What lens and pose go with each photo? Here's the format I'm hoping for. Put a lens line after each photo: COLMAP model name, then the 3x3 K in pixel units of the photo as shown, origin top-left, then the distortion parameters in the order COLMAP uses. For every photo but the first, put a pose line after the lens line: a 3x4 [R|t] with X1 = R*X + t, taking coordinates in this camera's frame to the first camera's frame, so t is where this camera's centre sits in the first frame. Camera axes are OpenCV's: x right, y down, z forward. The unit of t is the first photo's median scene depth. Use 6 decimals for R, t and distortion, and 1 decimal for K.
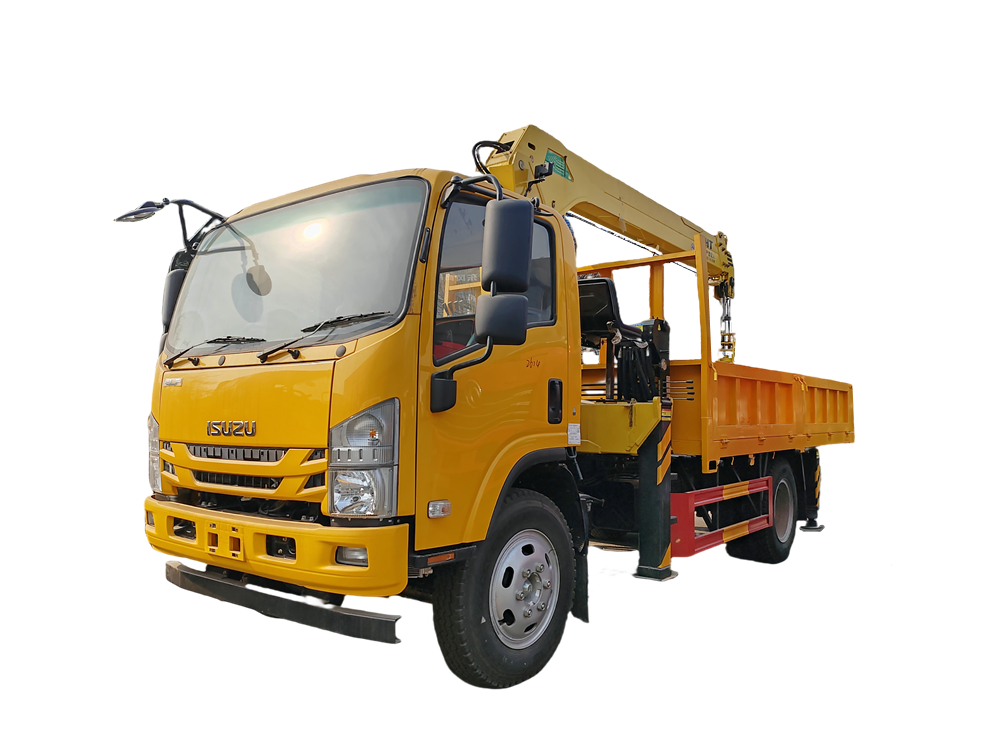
lens RADIAL K [[787.2, 0, 500.0], [0, 787.2, 375.0], [0, 0, 1]] dist [-0.001571, -0.003416]
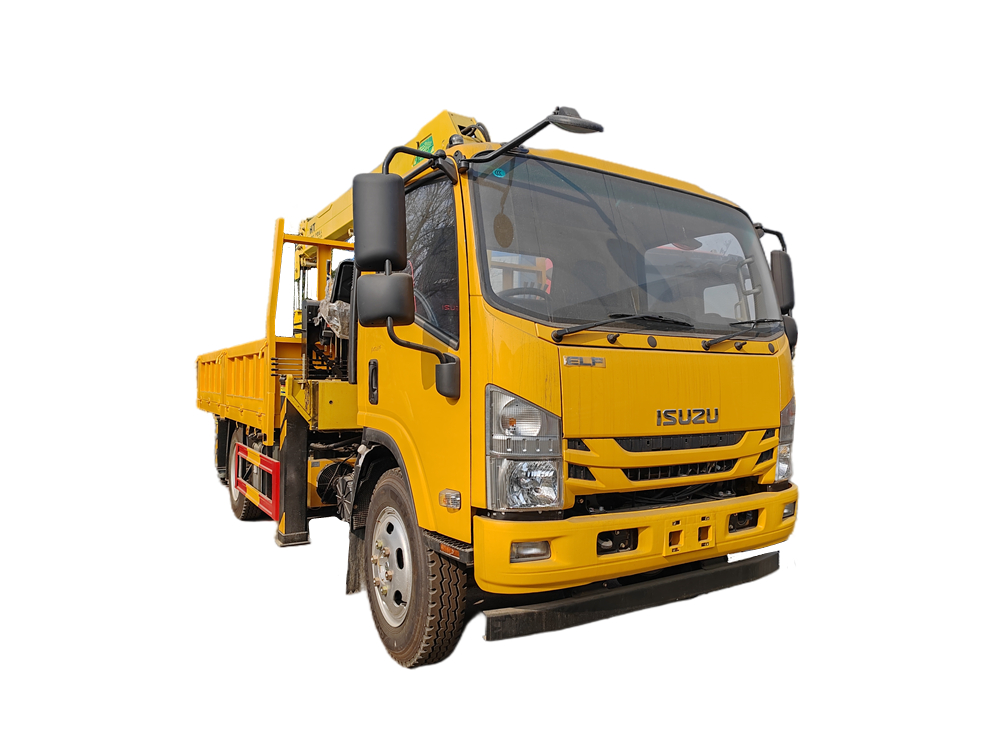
lens RADIAL K [[787.2, 0, 500.0], [0, 787.2, 375.0], [0, 0, 1]] dist [-0.001571, -0.003416]
pose [[0.207984, 0.019788, 0.977932, -1.342918], [-0.049645, 0.998720, -0.009651, 0.039190], [-0.976871, -0.046542, 0.208701, 1.043612]]
